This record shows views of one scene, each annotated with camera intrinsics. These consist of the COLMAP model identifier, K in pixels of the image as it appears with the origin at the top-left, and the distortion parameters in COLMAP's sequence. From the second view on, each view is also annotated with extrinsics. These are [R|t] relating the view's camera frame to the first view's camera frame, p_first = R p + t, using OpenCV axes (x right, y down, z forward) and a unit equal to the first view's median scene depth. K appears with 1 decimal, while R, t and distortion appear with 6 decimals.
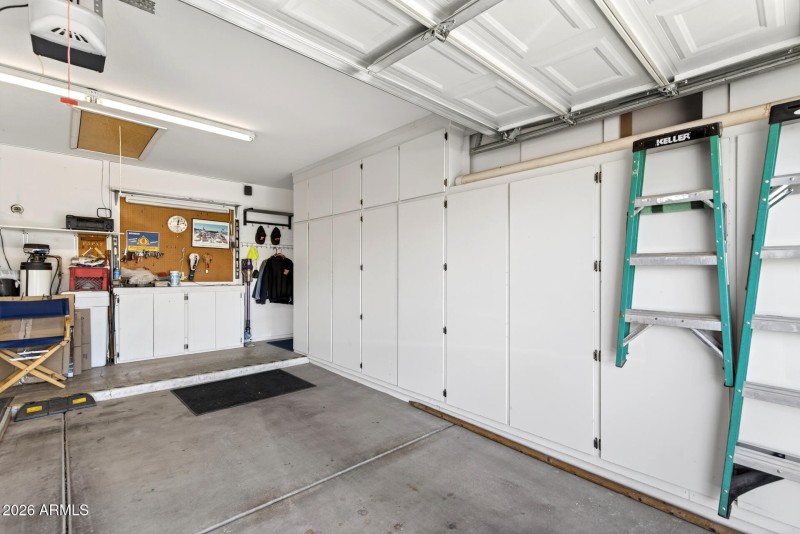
lens RADIAL K [[366.9, 0, 398.6], [0, 366.9, 269.8], [0, 0, 1]] dist [0.006031, 0.000448]
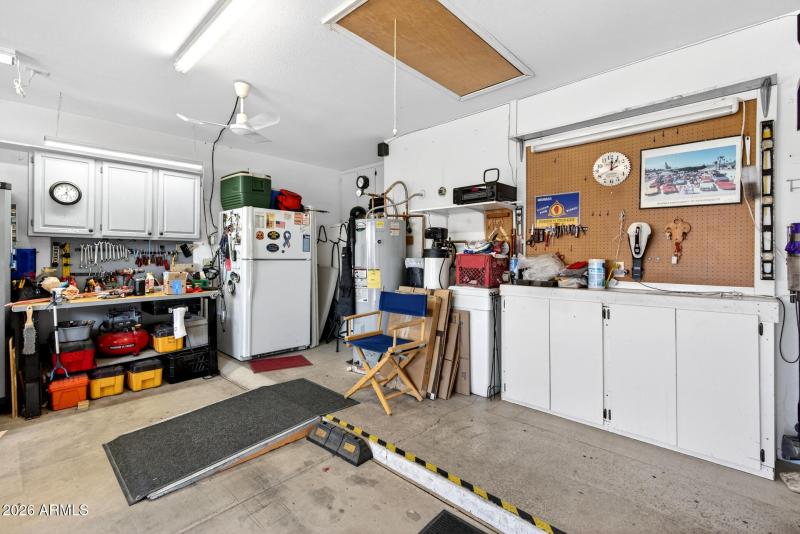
lens RADIAL K [[366.9, 0, 397.8], [0, 366.9, 258.8], [0, 0, 1]] dist [0.006031, 0.000448]
pose [[0.078115, 0.004034, -0.996936, -0.114030], [0.006625, 0.999968, 0.004566, -0.001799], [0.996922, -0.006961, 0.078085, 0.702109]]
